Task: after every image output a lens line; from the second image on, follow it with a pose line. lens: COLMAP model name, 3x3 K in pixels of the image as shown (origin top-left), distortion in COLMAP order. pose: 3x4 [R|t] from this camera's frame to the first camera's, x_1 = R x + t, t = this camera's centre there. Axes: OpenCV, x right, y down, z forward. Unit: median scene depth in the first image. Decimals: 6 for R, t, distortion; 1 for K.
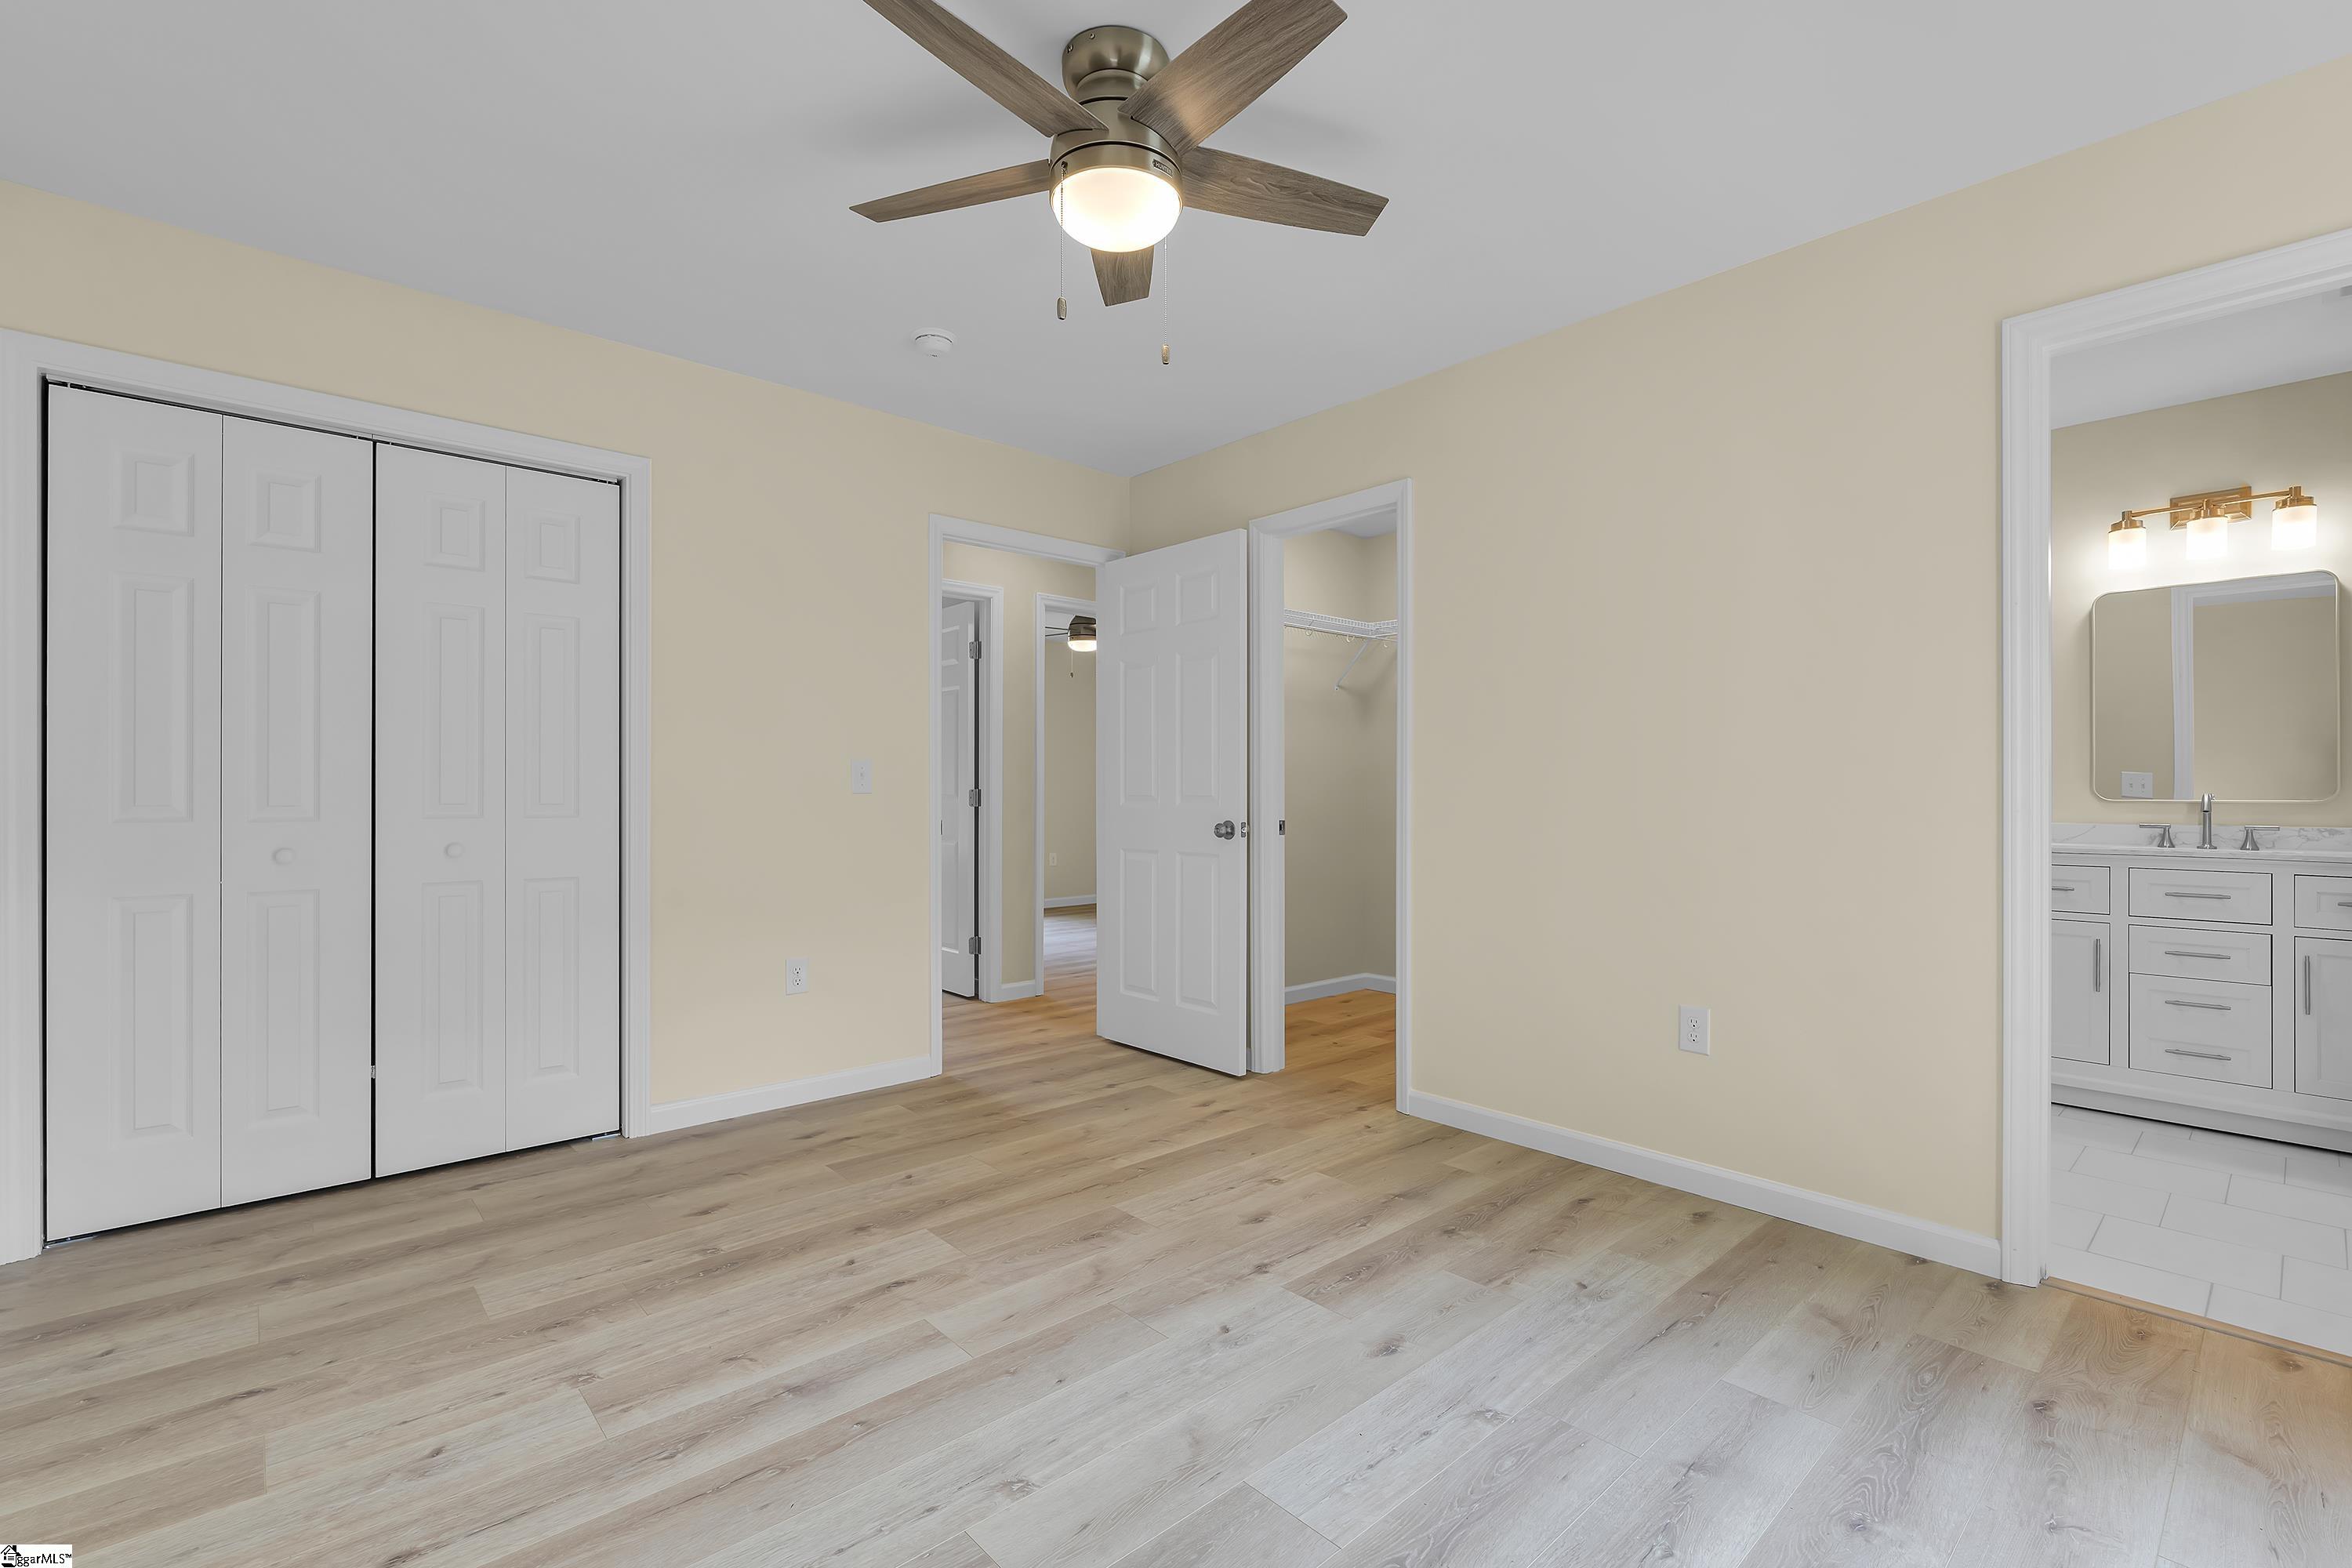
lens RADIAL K [[1039.7, 0, 1164.8], [0, 1039.7, 786.9], [0, 0, 1]] dist [-0.008021, 0.000941]
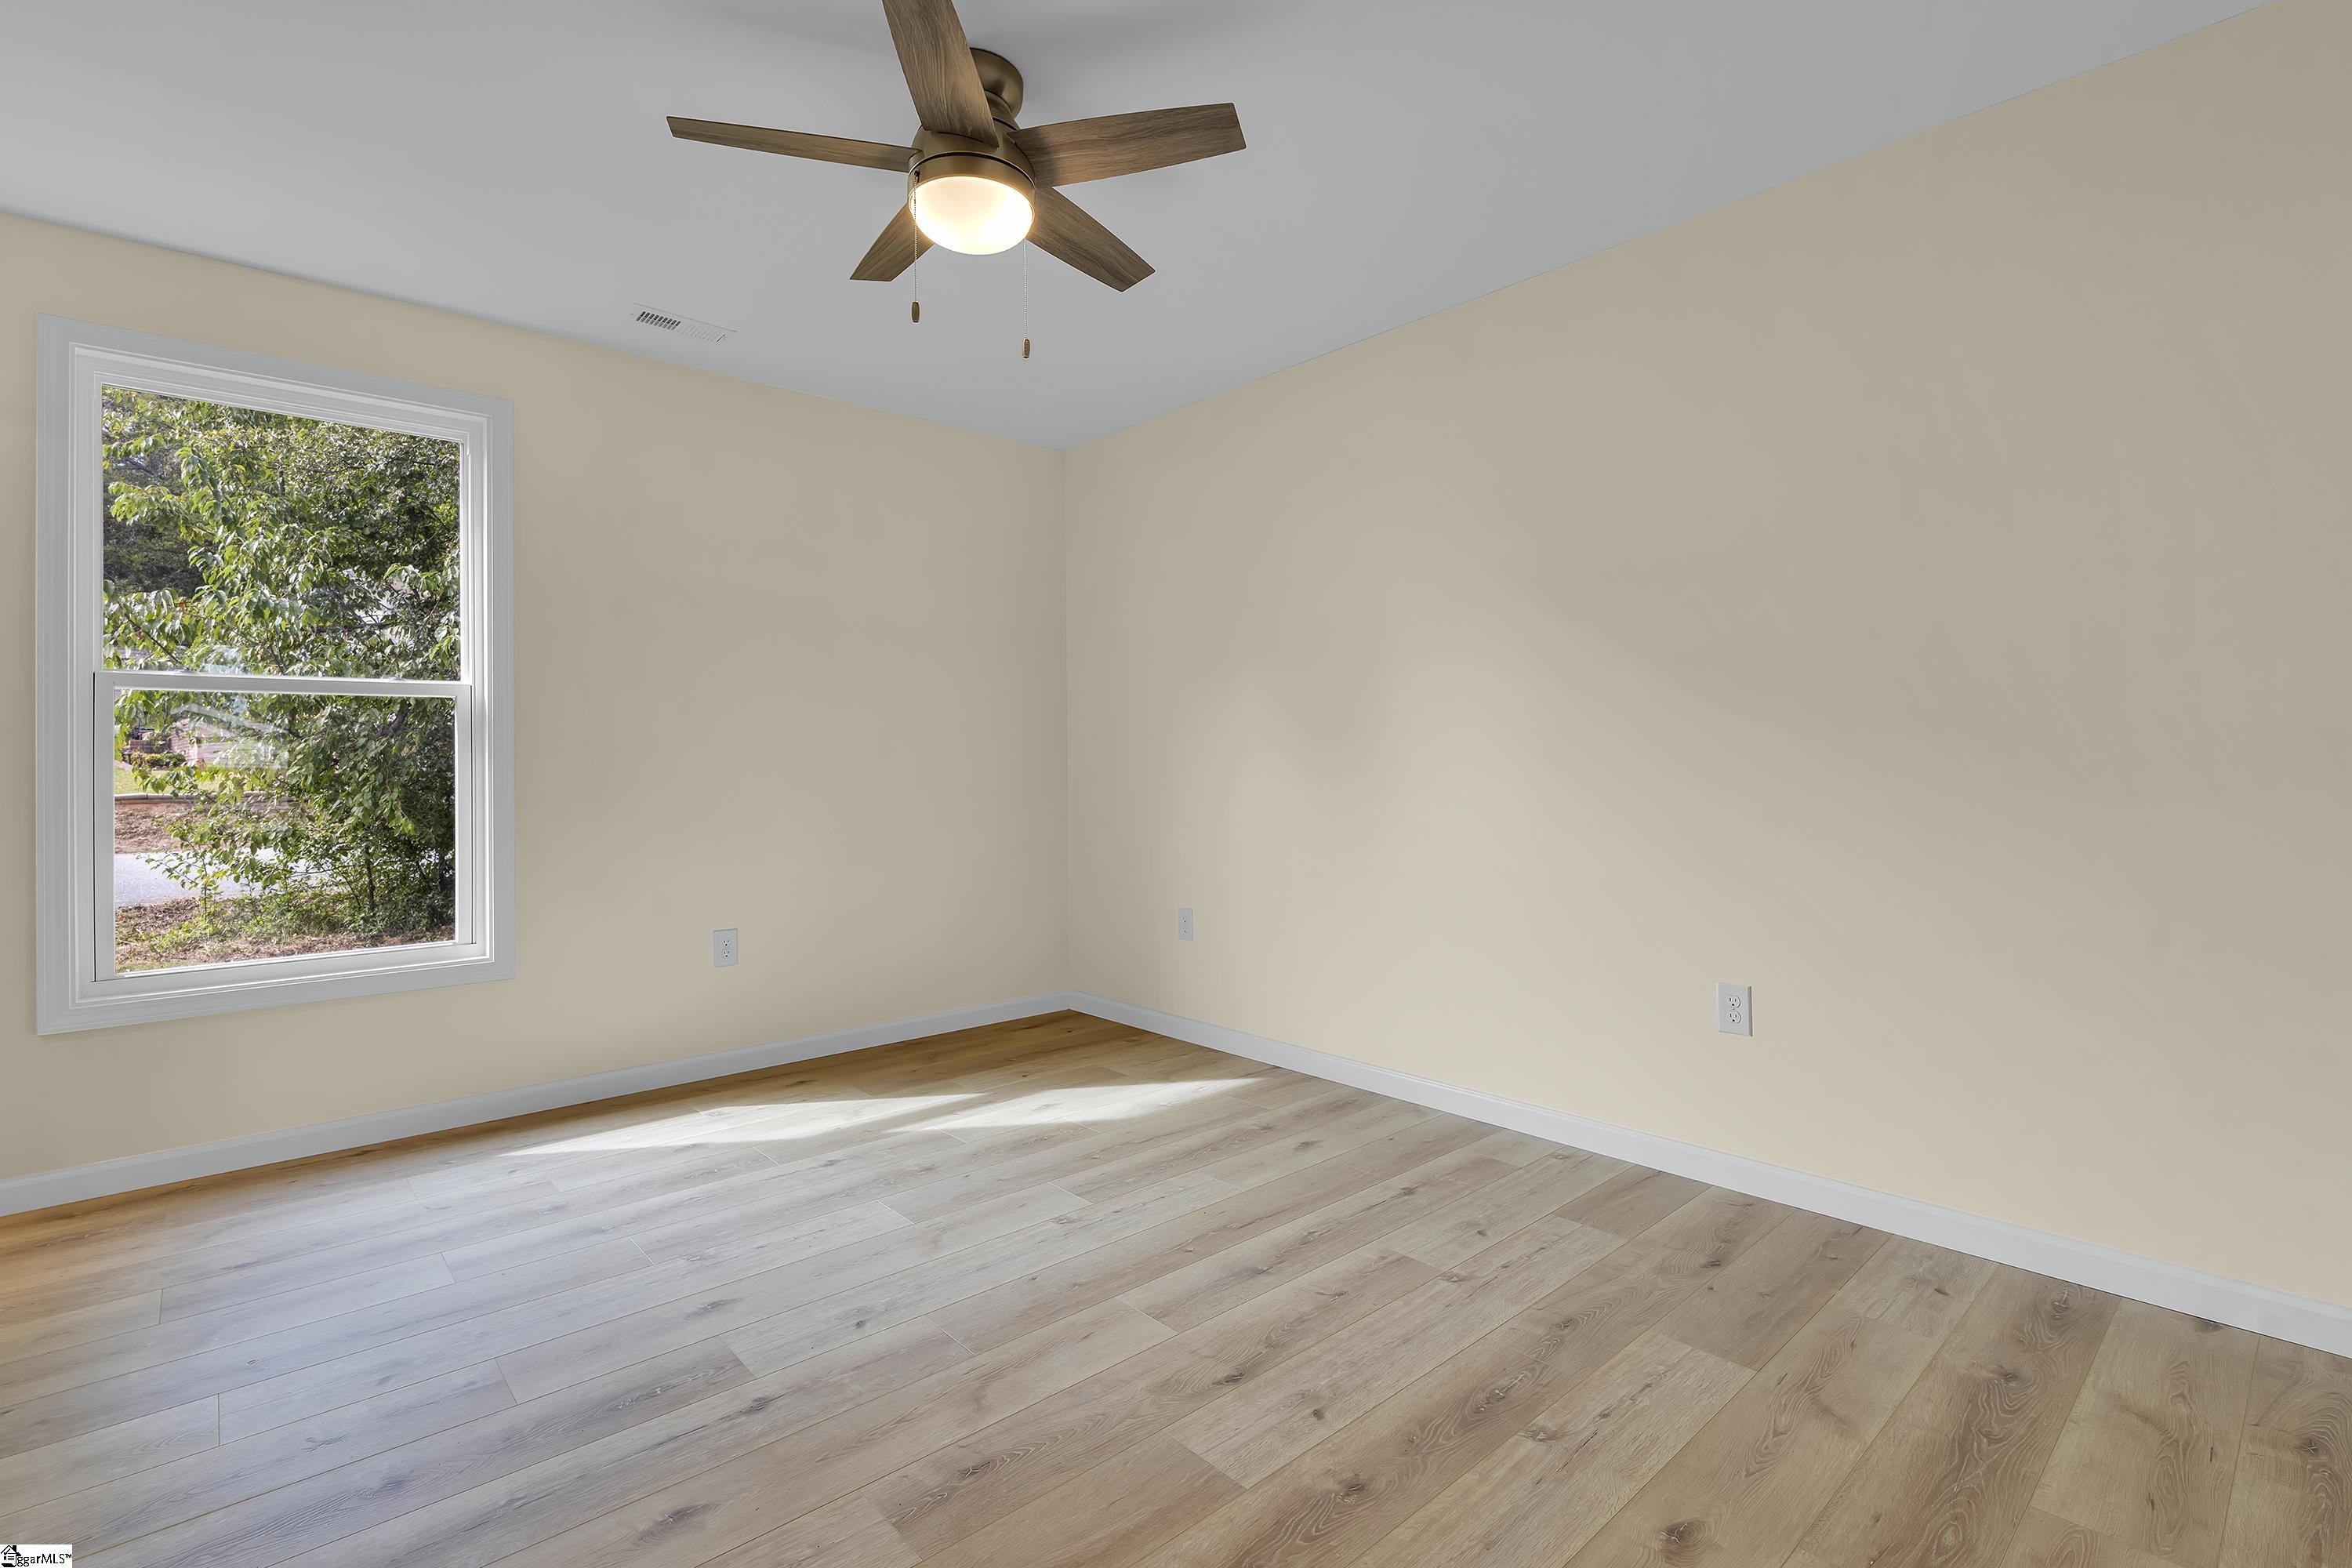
lens RADIAL K [[1039.7, 0, 1164.8], [0, 1039.7, 786.9], [0, 0, 1]] dist [-0.008021, 0.000941]
pose [[-0.999943, 0.007460, -0.007610, -0.188257], [0.007308, 0.999776, 0.019839, 0.006251], [0.007757, 0.019782, -0.999774, 1.666119]]
